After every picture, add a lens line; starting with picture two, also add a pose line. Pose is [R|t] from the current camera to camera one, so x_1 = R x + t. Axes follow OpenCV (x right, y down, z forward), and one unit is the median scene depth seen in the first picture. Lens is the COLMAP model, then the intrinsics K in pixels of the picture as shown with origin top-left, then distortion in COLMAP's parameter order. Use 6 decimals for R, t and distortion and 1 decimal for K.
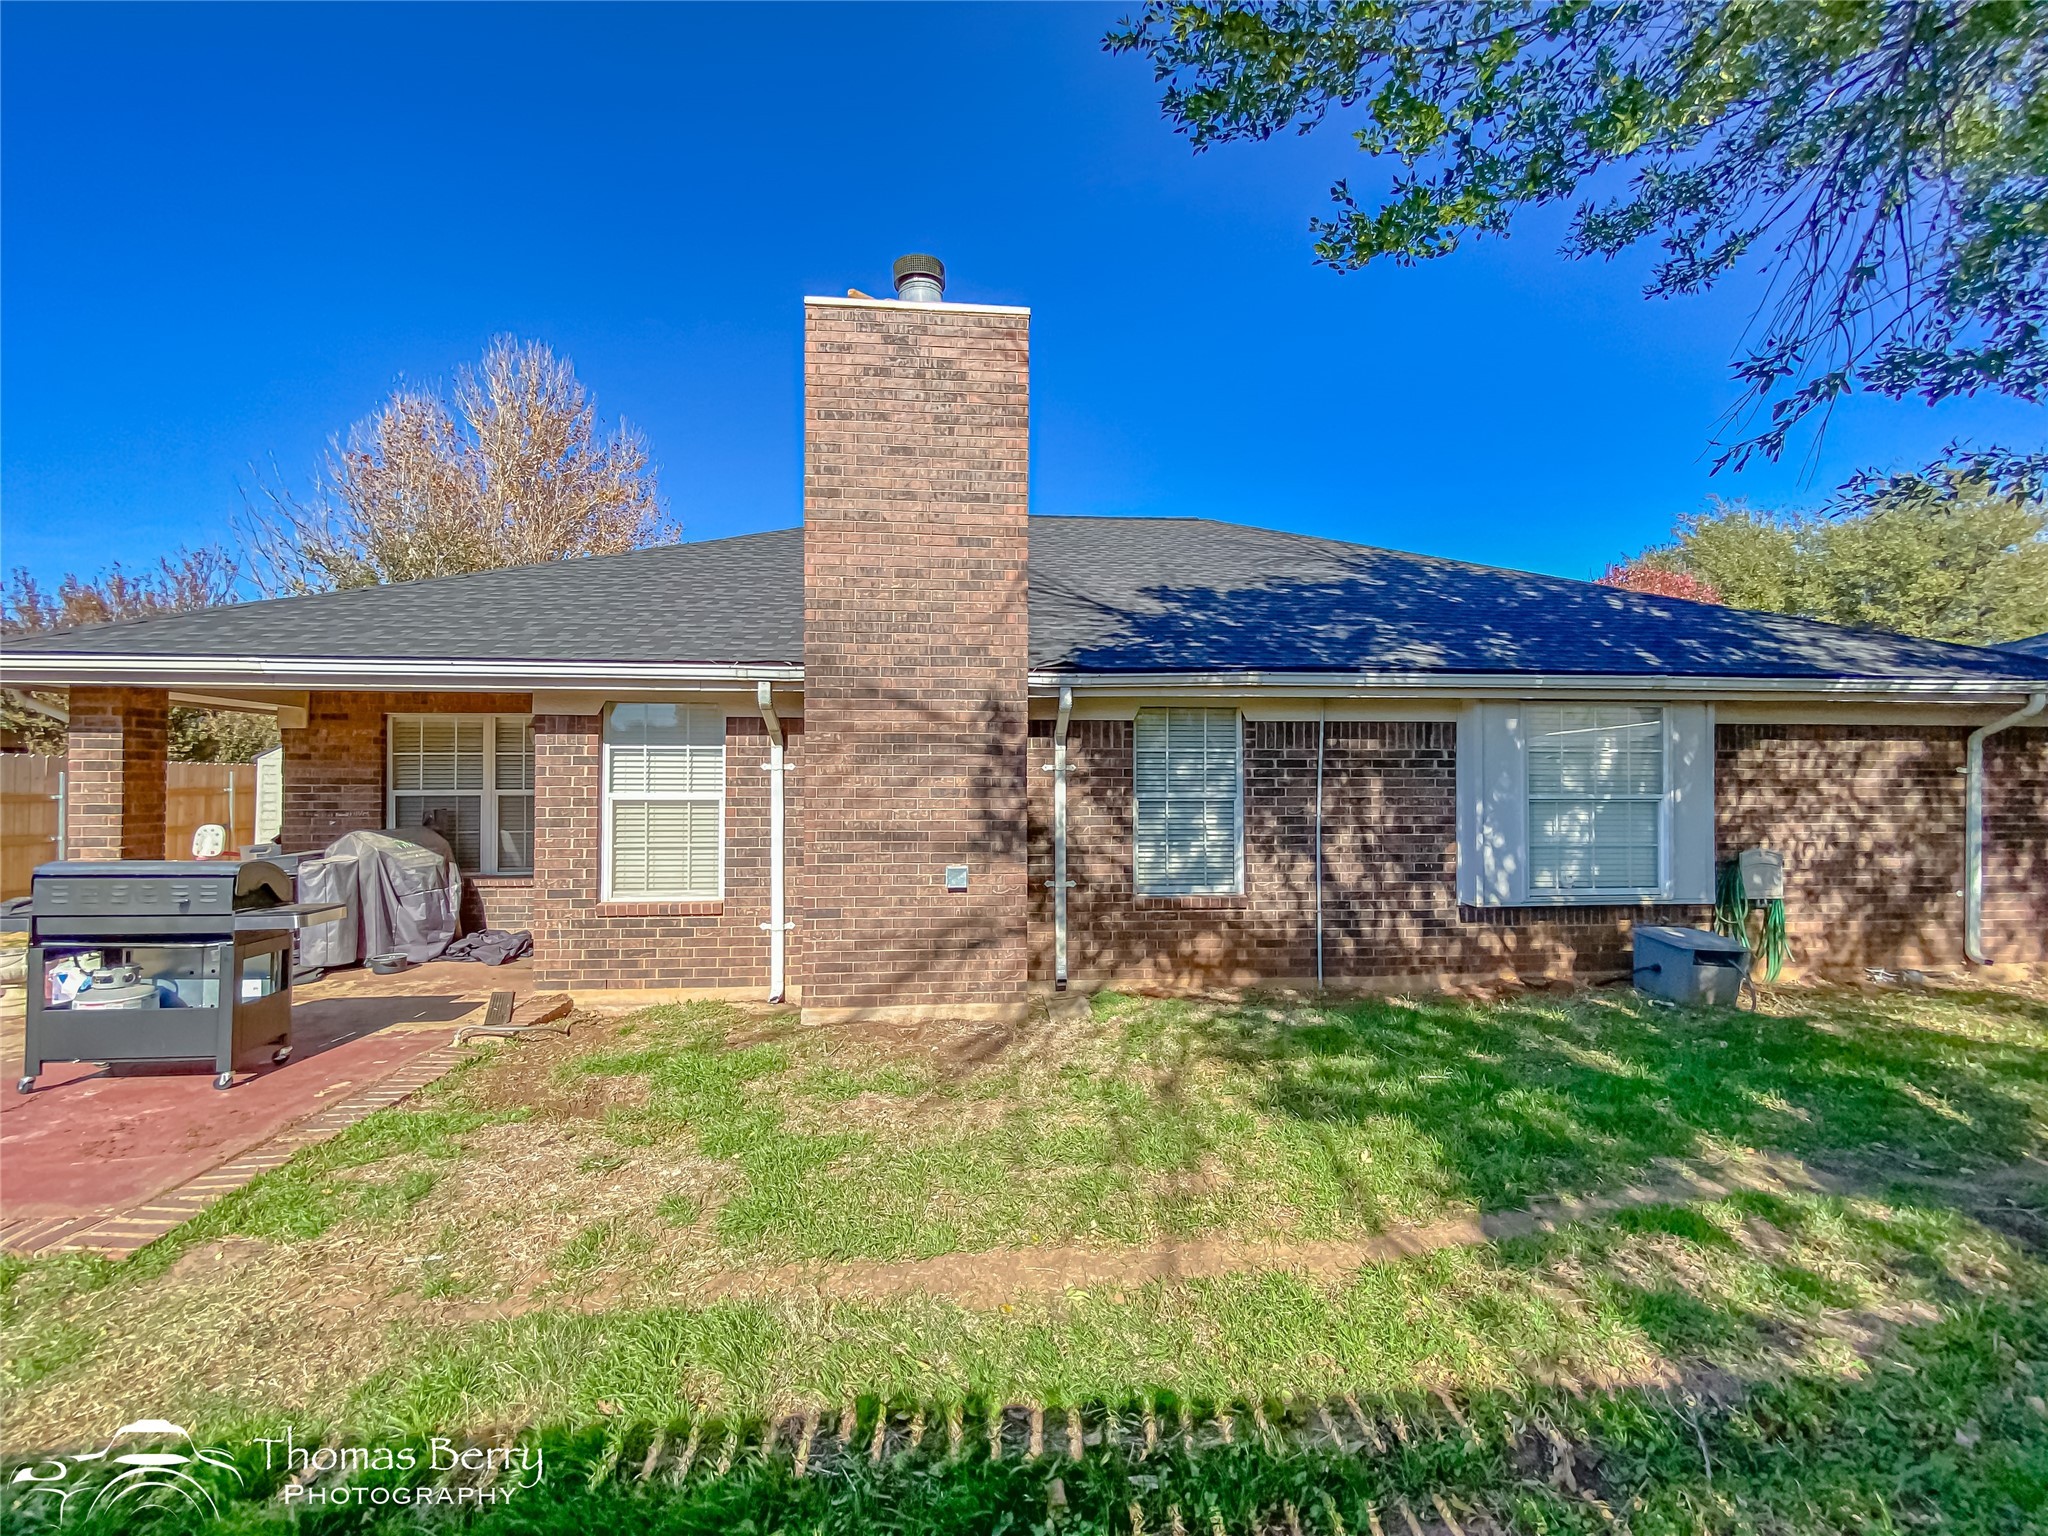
lens RADIAL K [[836.4, 0, 1025.0], [0, 836.4, 772.6], [0, 0, 1]] dist [-0.005995, -0.000575]
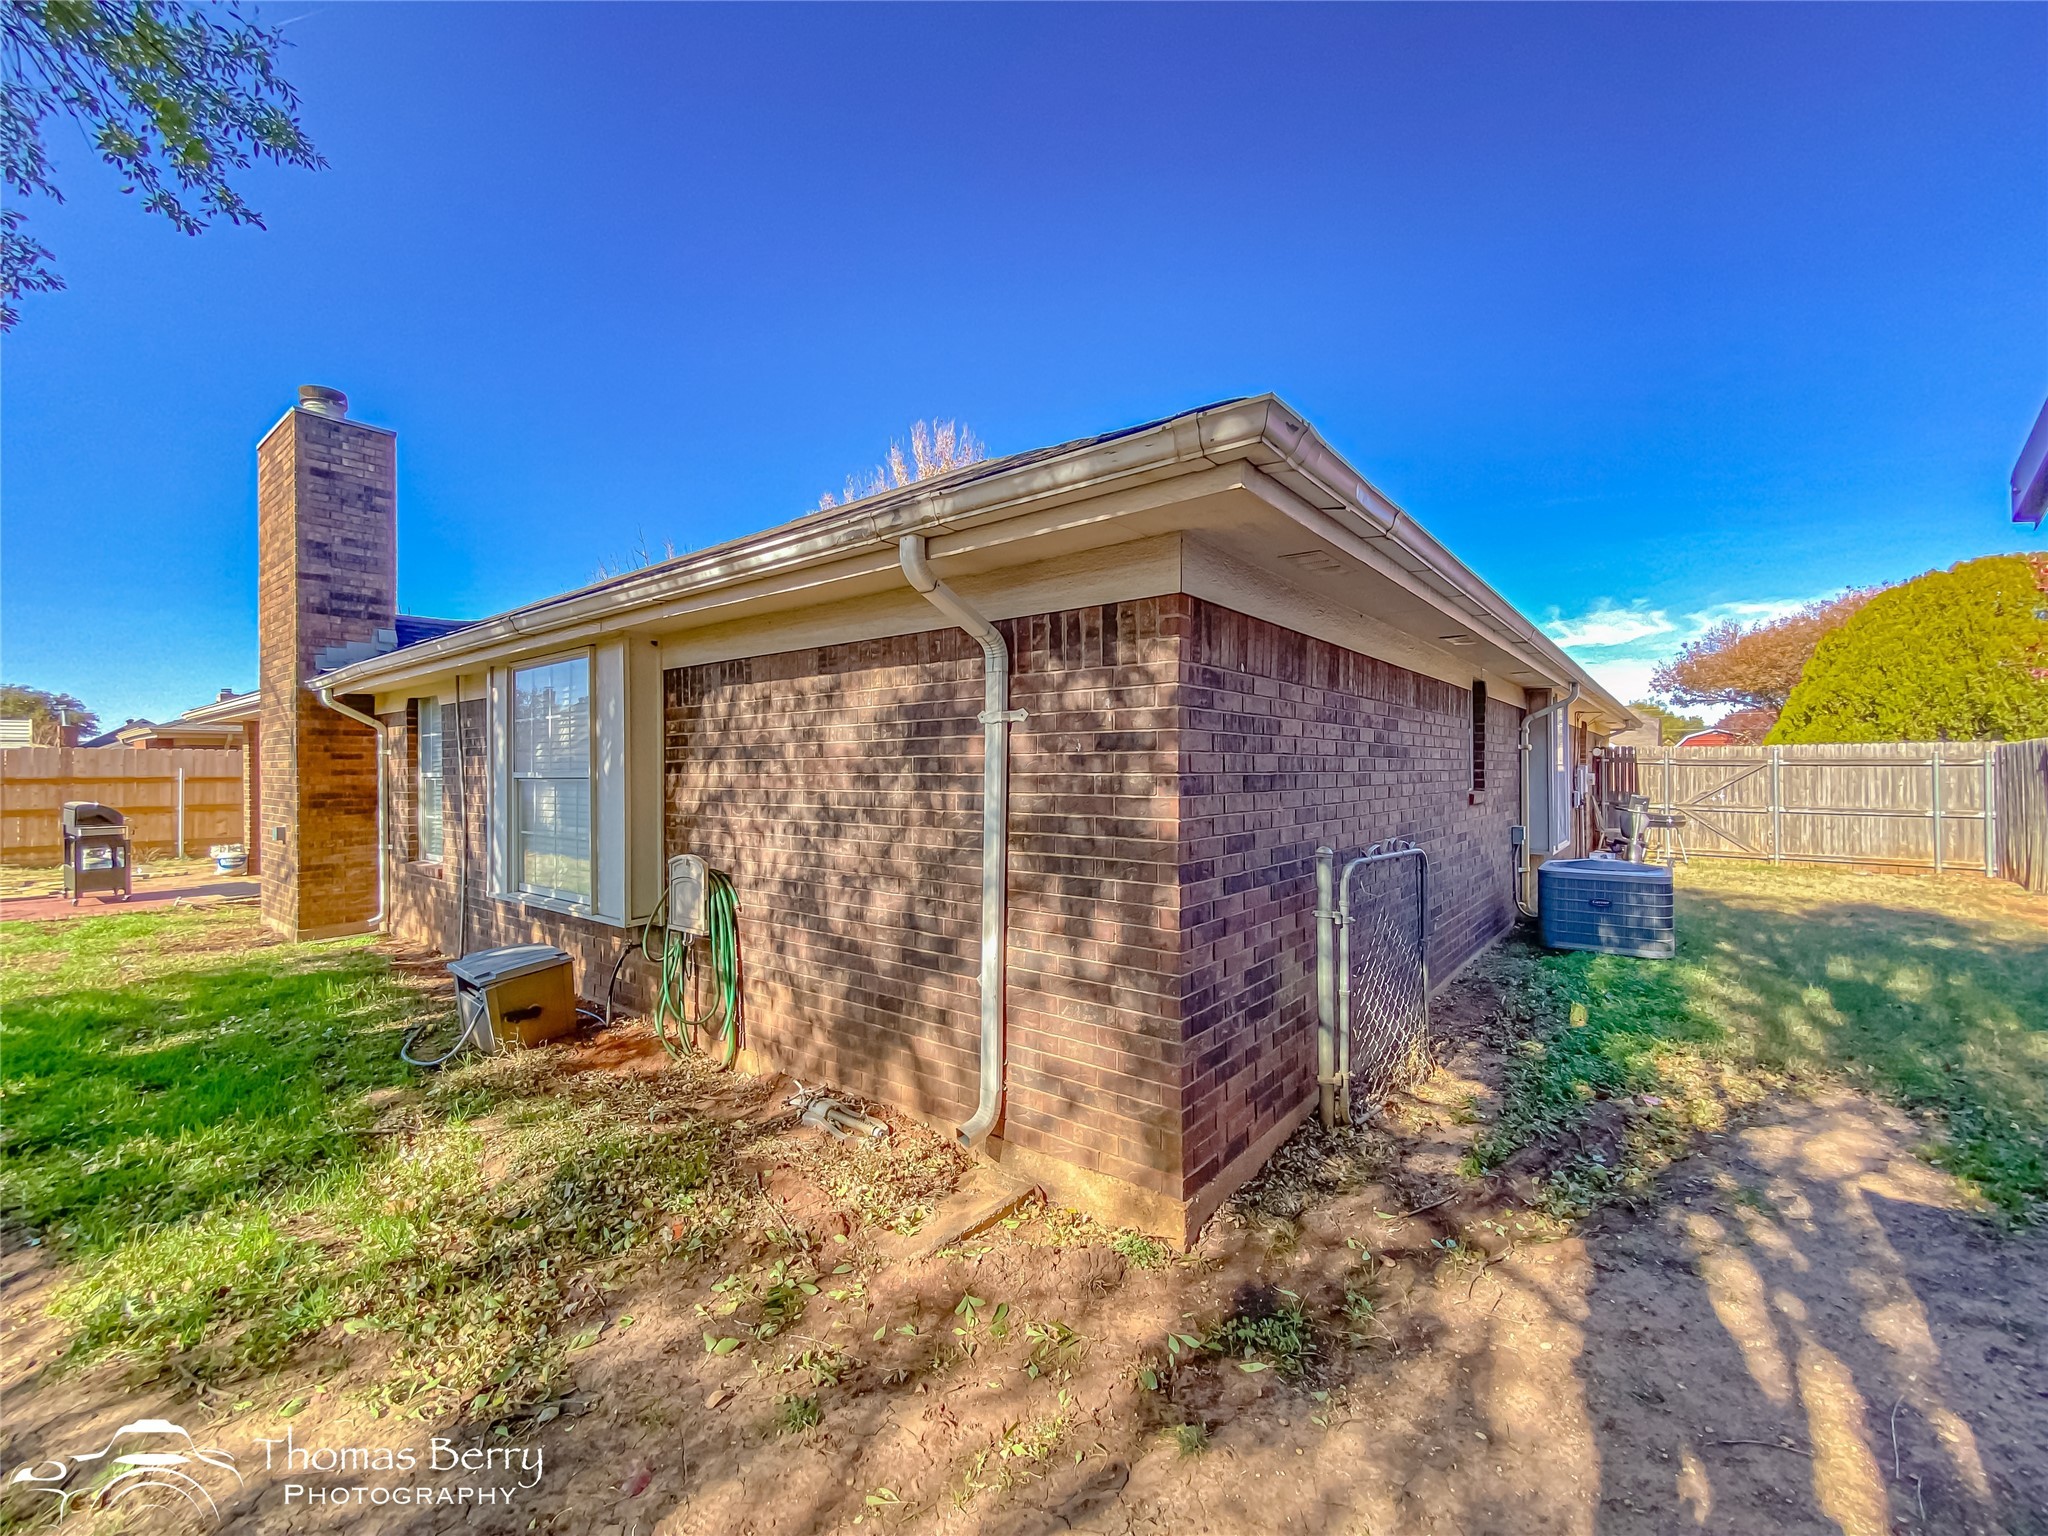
lens RADIAL K [[843.9, 0, 1024.0], [0, 843.9, 768.0], [0, 0, 1]] dist [0.001207, -0.000574]
pose [[0.732673, -0.004337, -0.680567, 1.478399], [0.017982, 0.999754, 0.012988, 0.019930], [0.680343, -0.021754, 0.732571, 0.671797]]
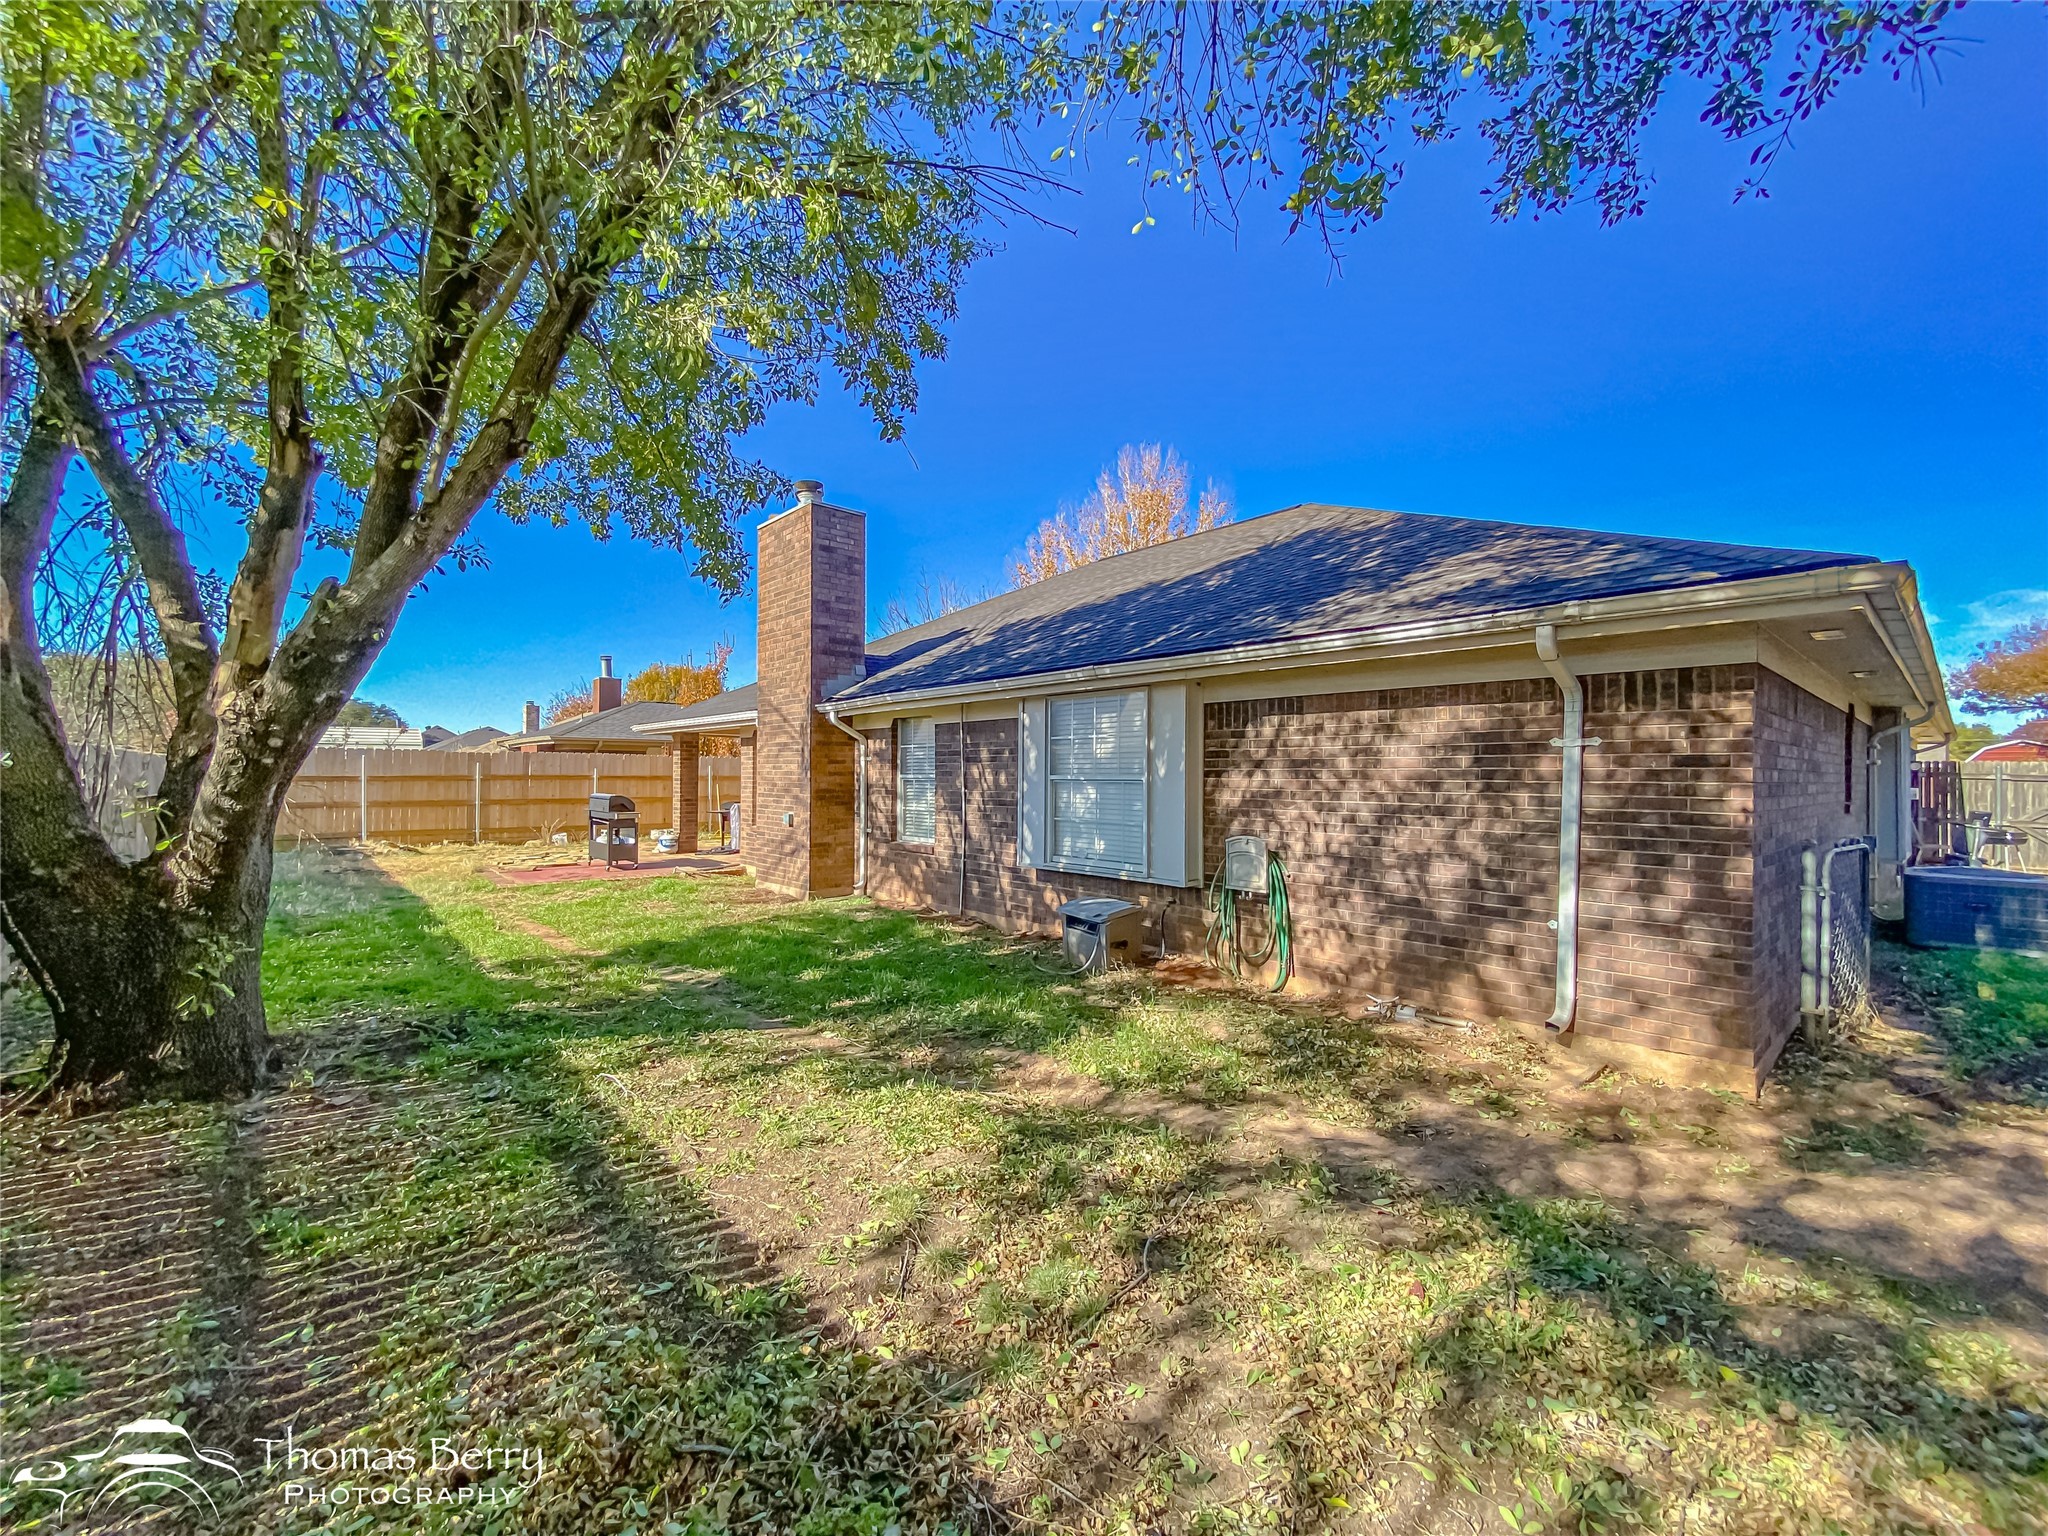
lens RADIAL K [[836.4, 0, 1025.0], [0, 836.4, 772.6], [0, 0, 1]] dist [-0.005995, -0.000575]
pose [[0.596430, 0.001549, -0.802663, 1.426730], [0.008657, 0.999928, 0.008363, 0.012144], [0.802618, -0.011936, 0.596374, 0.250610]]
